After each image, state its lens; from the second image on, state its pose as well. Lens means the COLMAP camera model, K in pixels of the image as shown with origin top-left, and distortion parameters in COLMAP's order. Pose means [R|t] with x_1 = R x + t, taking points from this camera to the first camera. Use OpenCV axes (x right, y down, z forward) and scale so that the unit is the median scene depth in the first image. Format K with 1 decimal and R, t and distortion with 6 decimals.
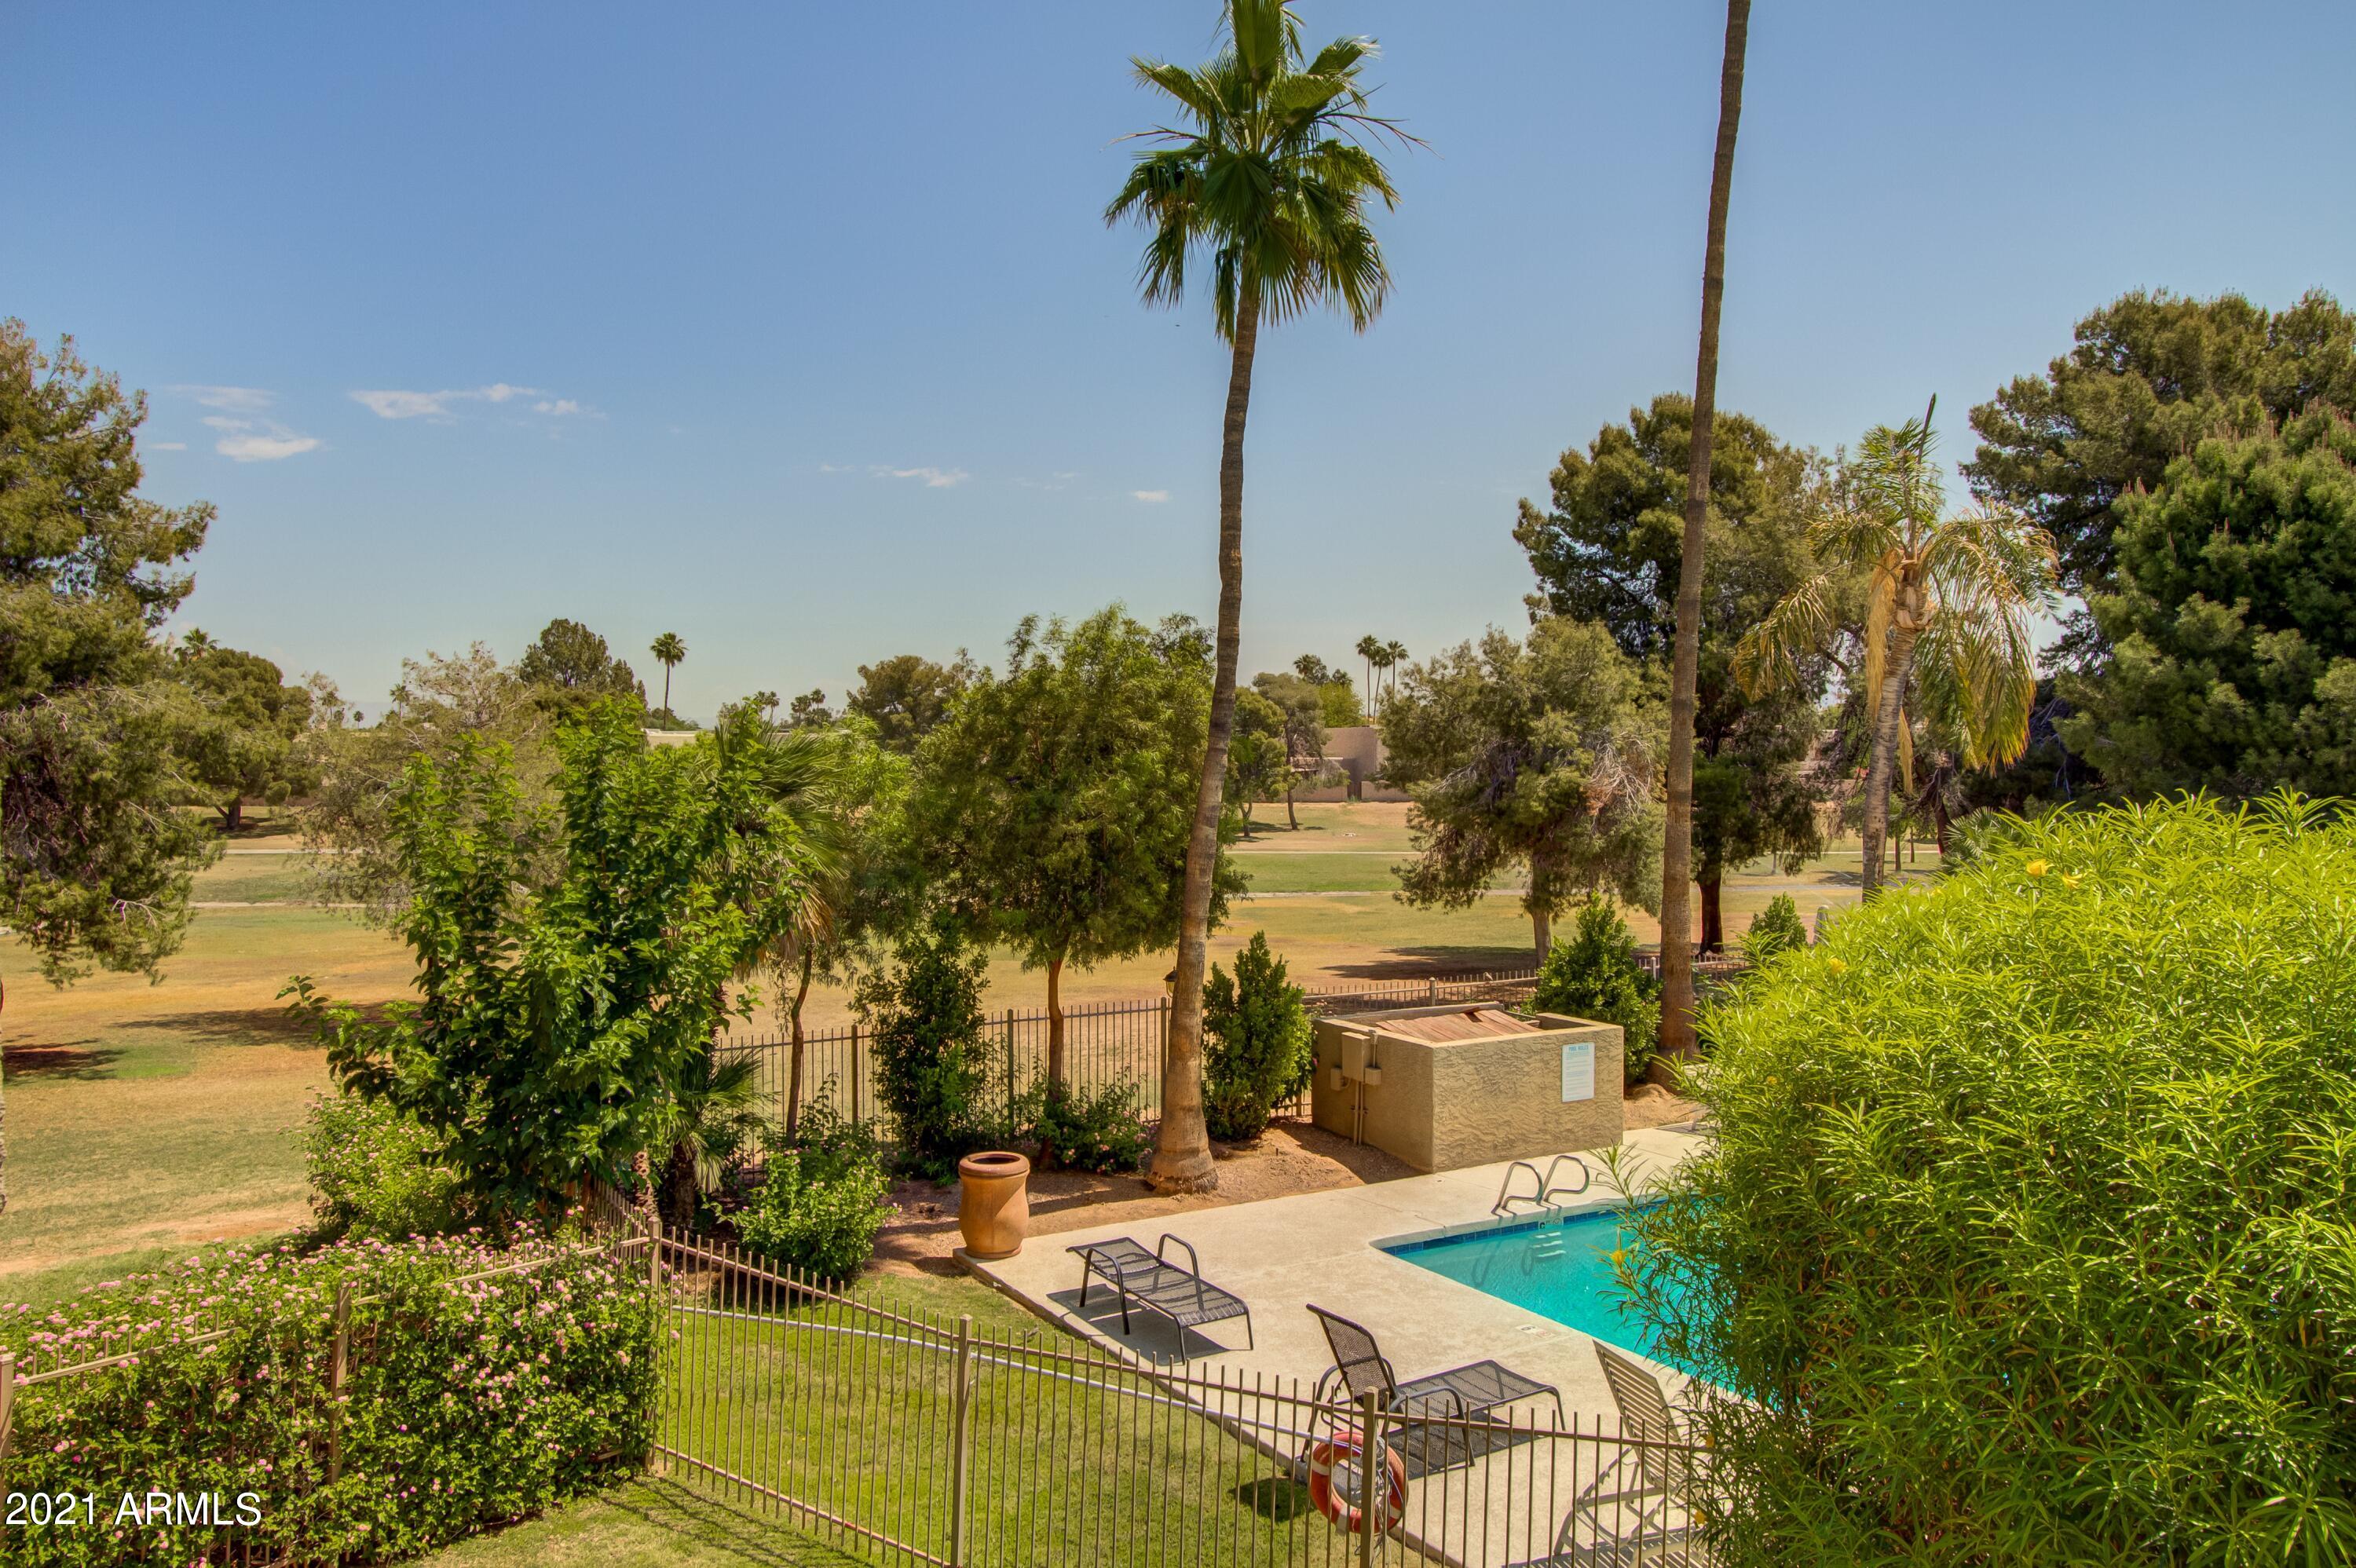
lens RADIAL K [[1905.4, 0, 1194.9], [0, 1905.4, 778.5], [0, 0, 1]] dist [-0.002018, 0.047029]
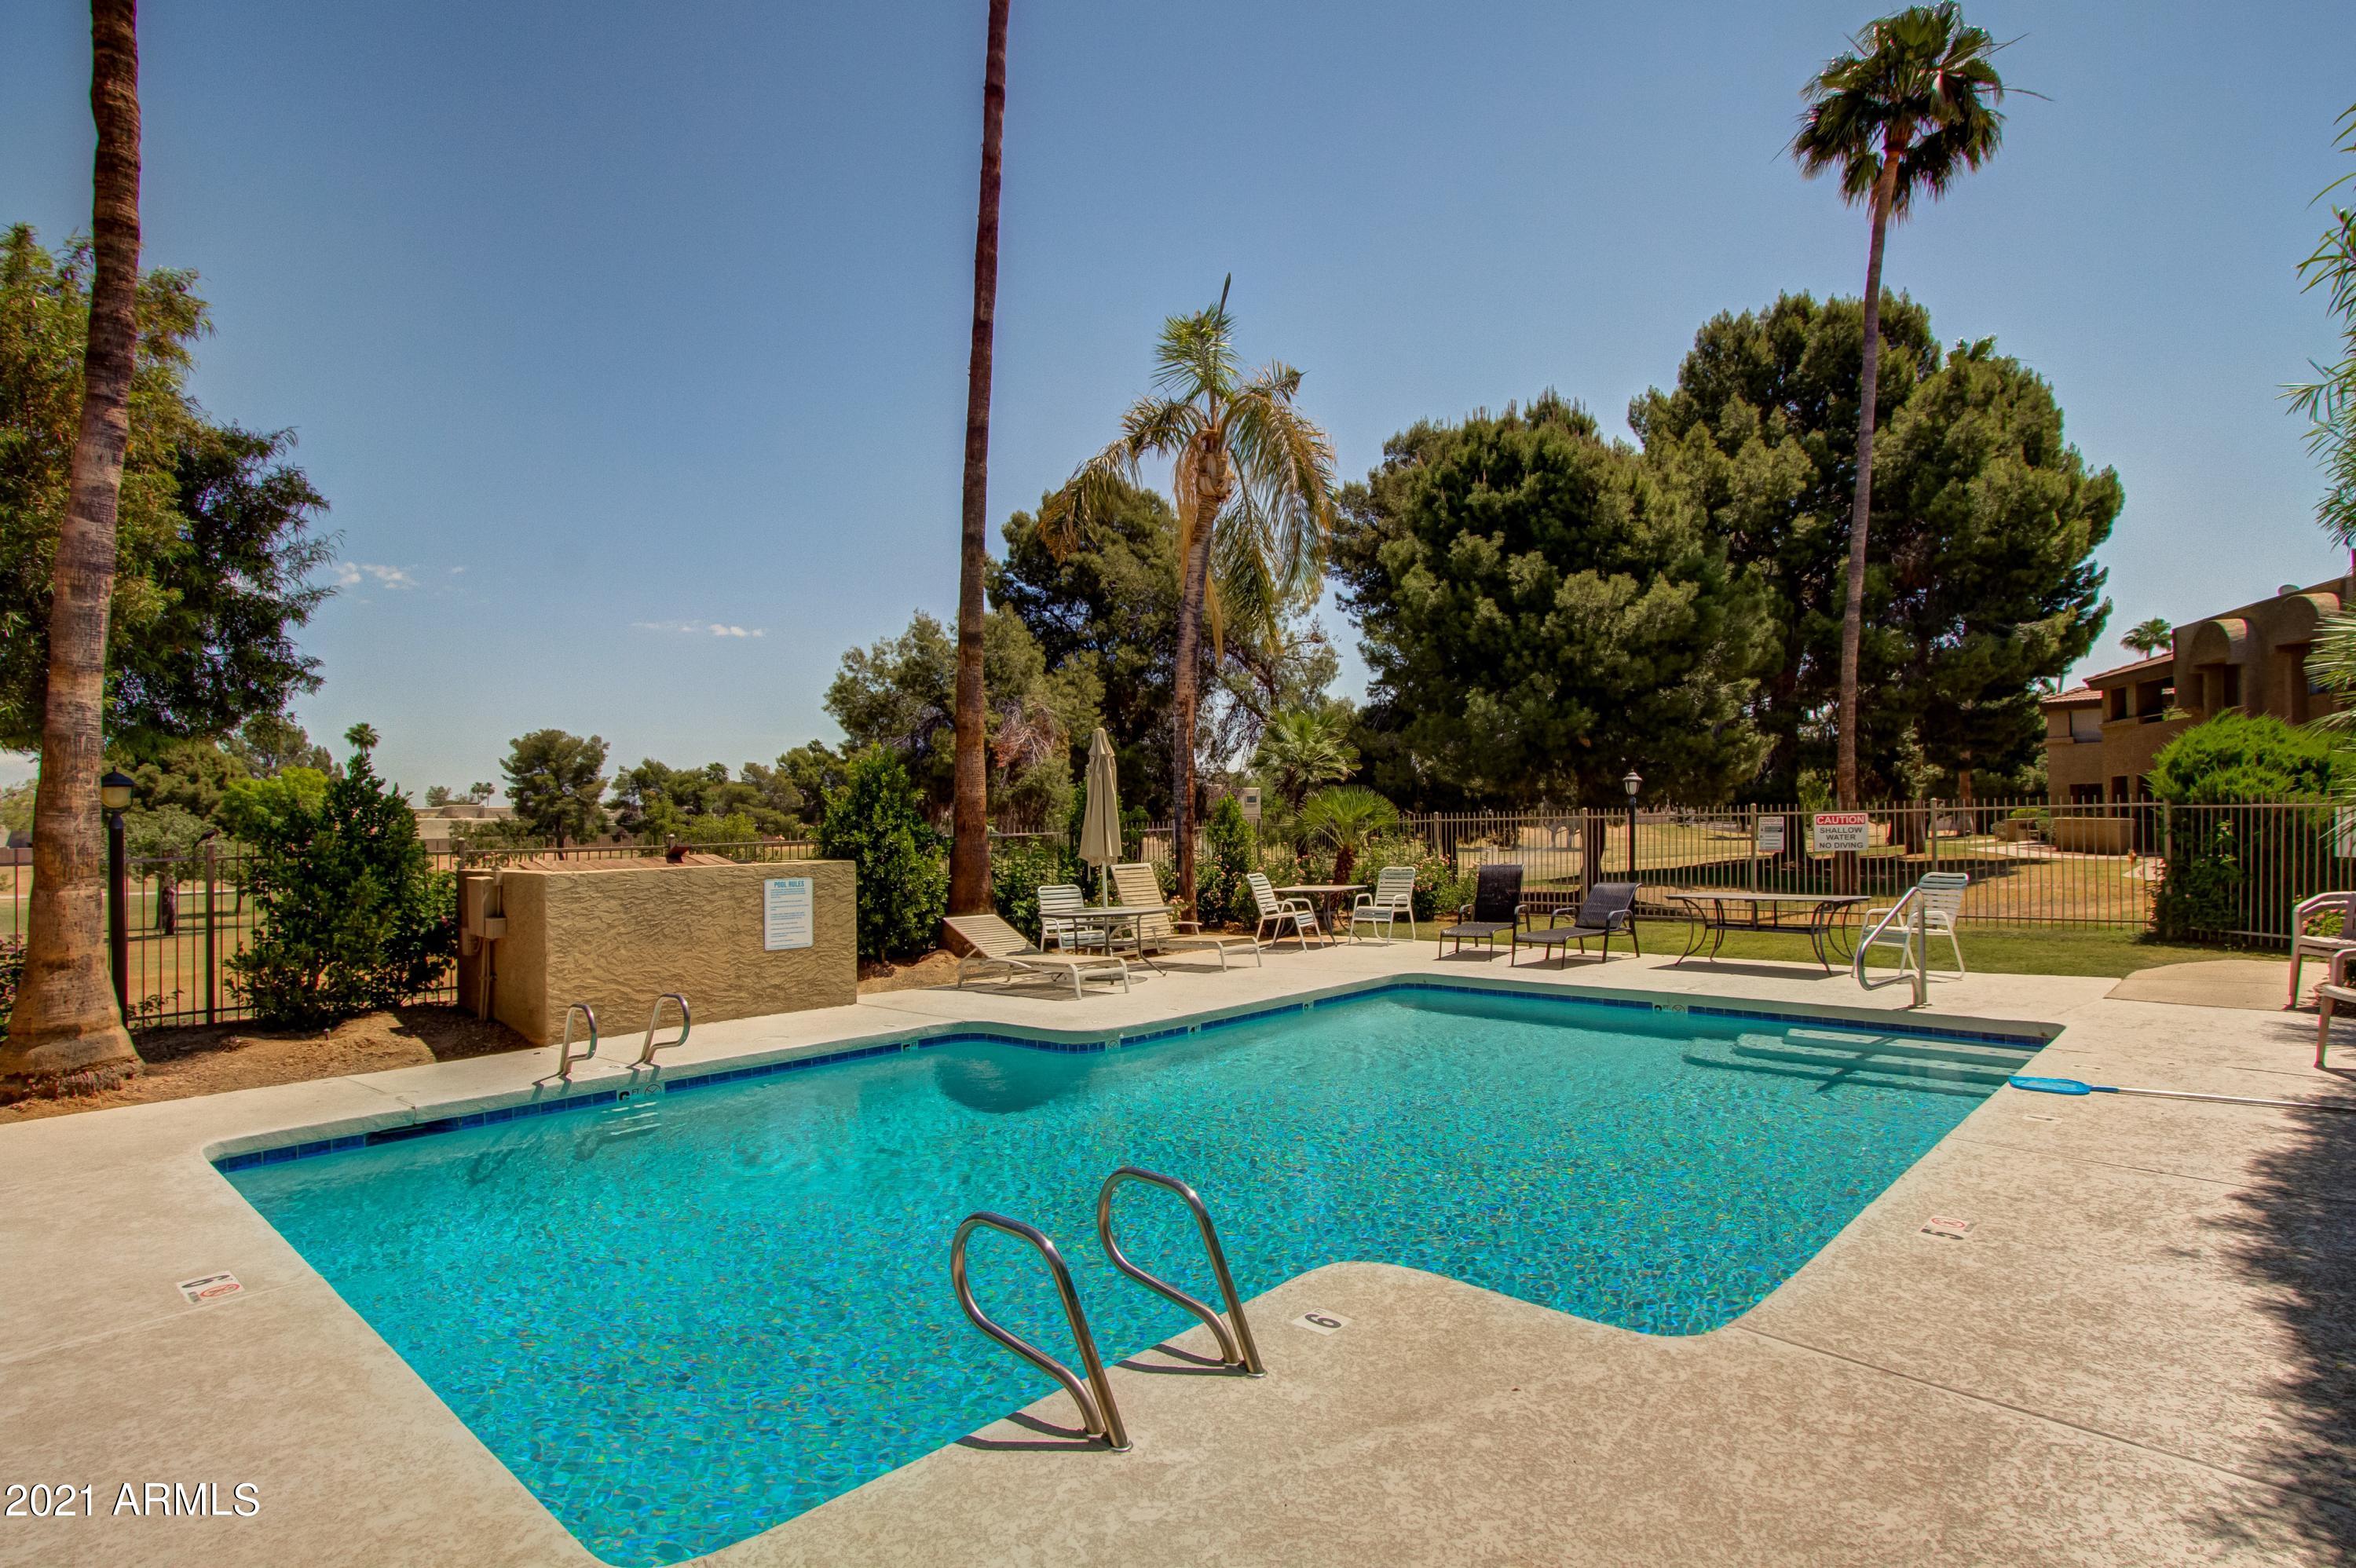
lens RADIAL K [[1182.9, 0, 1262.5], [0, 1182.9, 809.9], [0, 0, 1]] dist [0.011948, 0.000512]
pose [[0.953227, -0.003362, 0.302236, 0.144453], [0.018446, 0.998721, -0.047069, 0.082443], [-0.301691, 0.050443, 0.952070, 0.275128]]
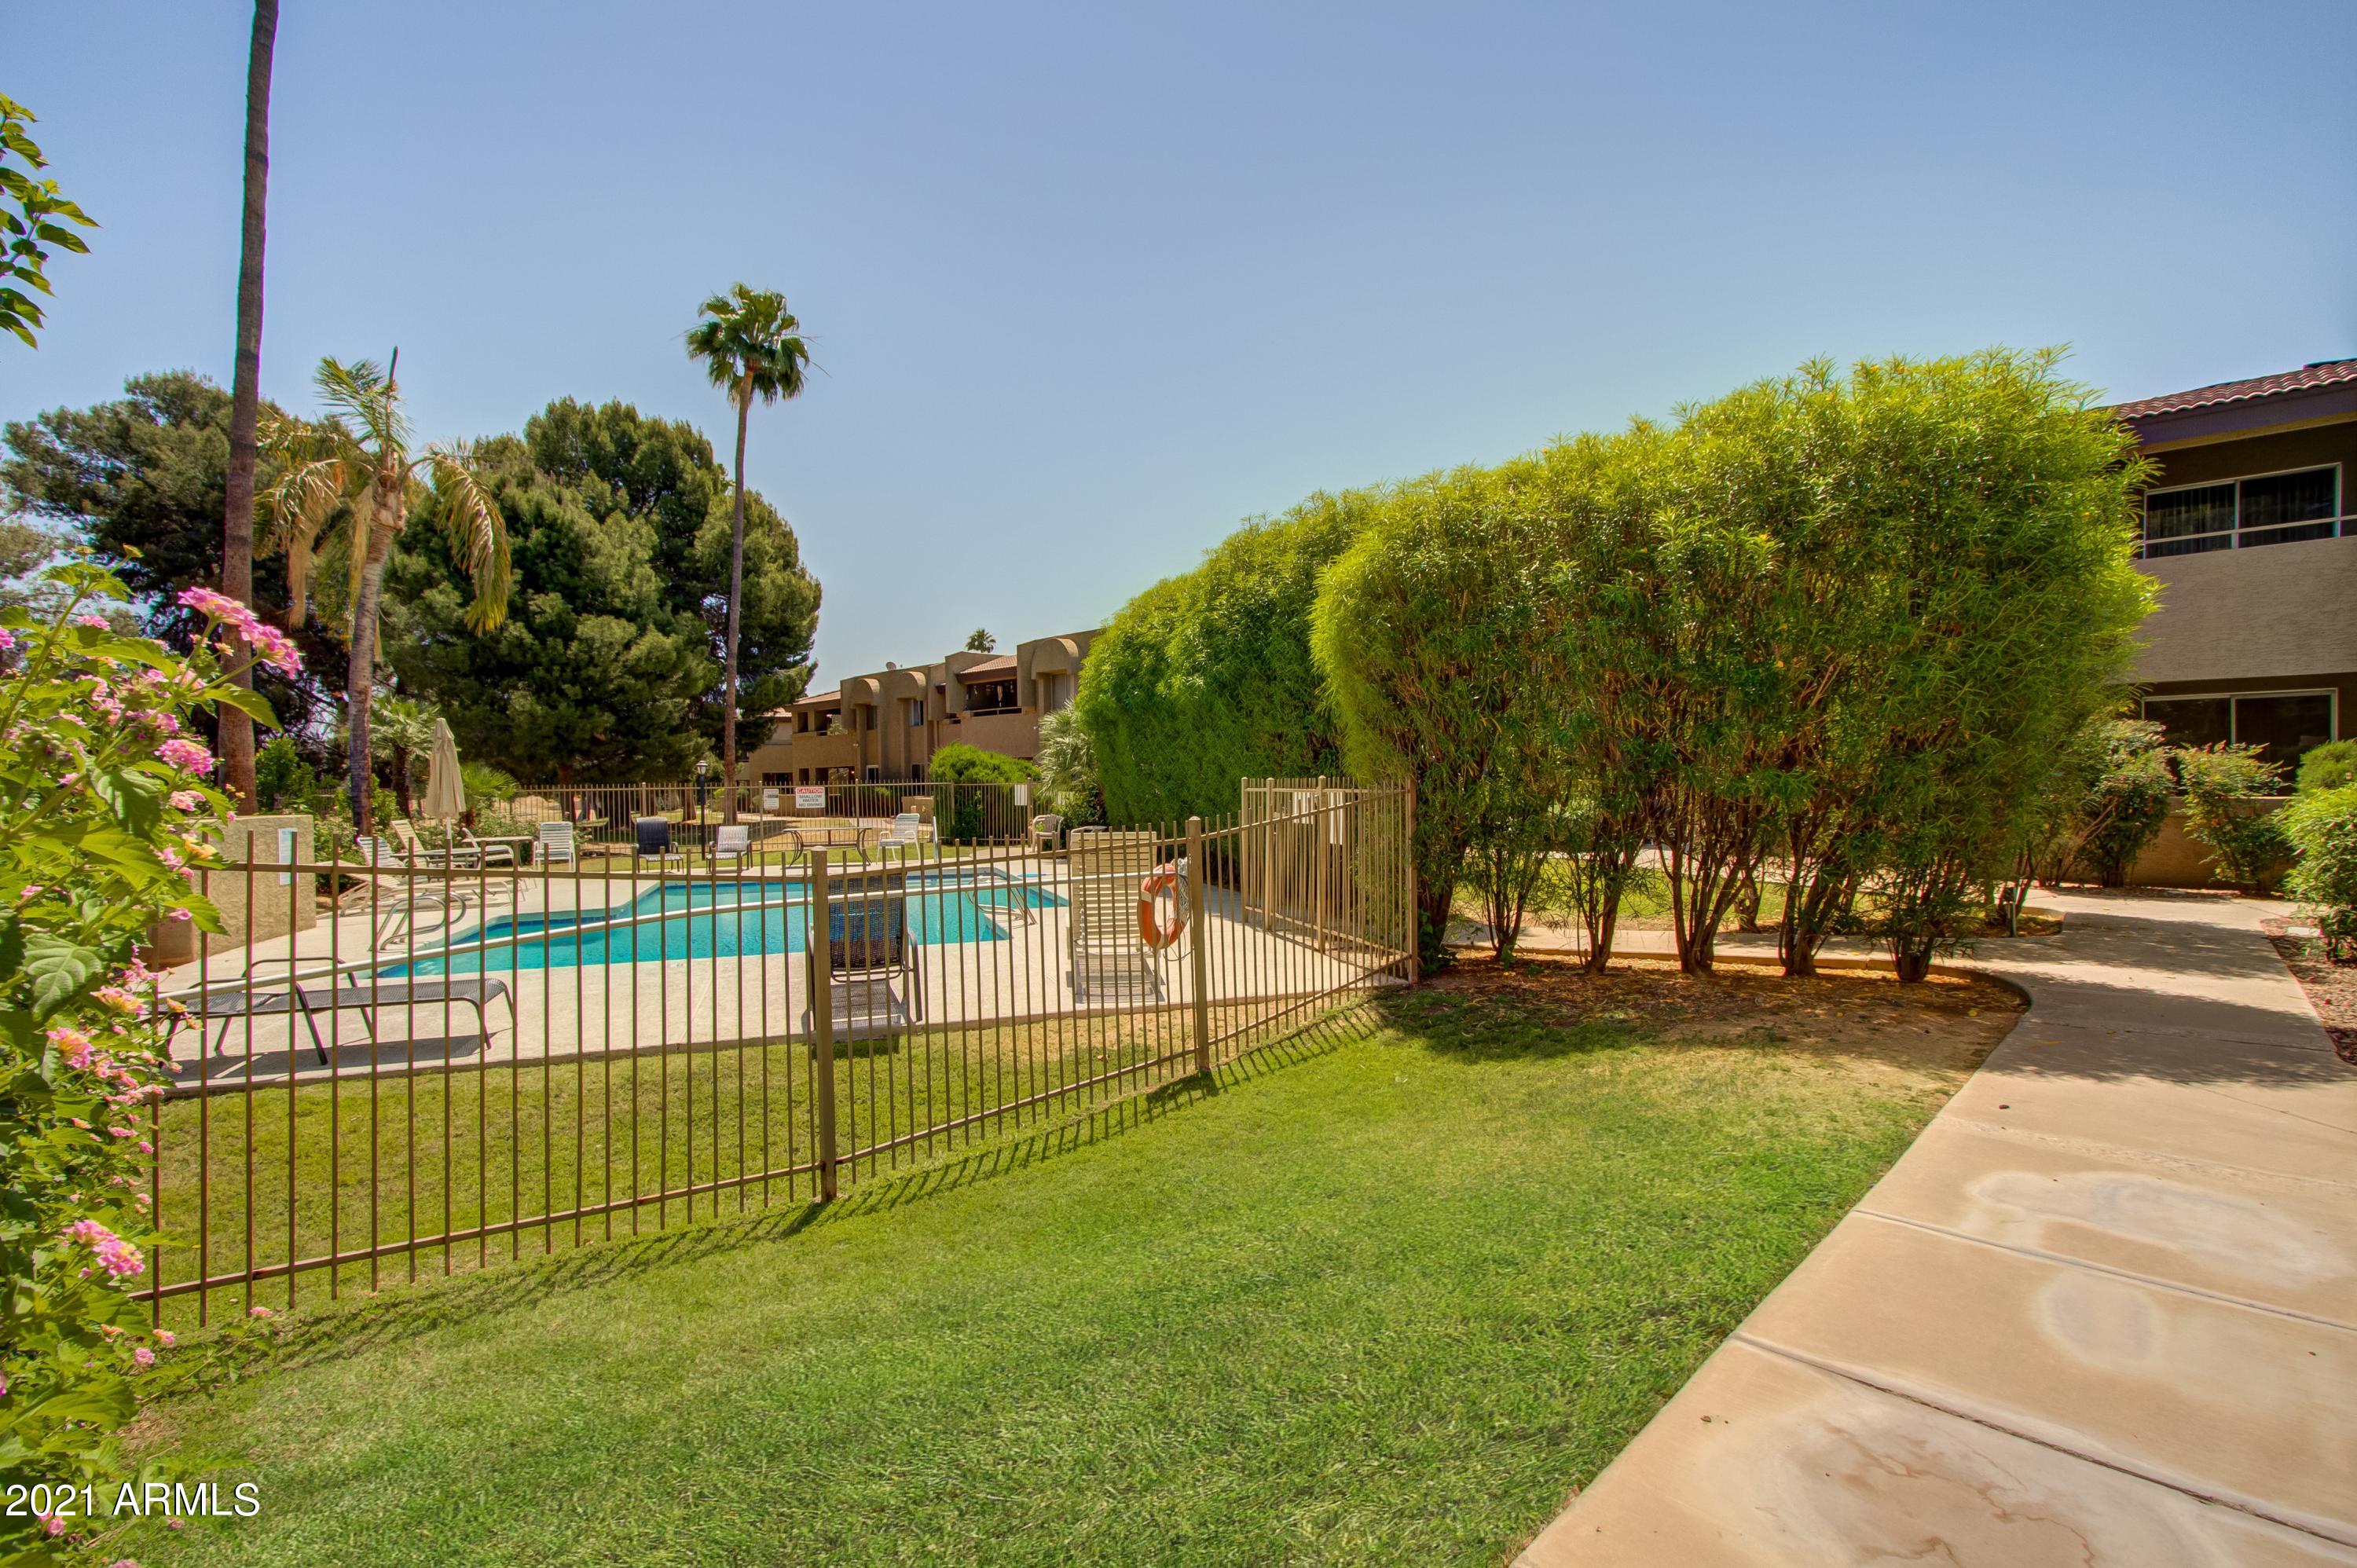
lens RADIAL K [[1102.5, 0, 1187.2], [0, 1102.5, 790.8], [0, 0, 1]] dist [0.019947, -0.000698]
pose [[0.176880, -0.000528, 0.984232, -0.173753], [0.049700, 0.998729, -0.008396, 0.087666], [-0.982977, 0.050401, 0.176682, 0.252593]]
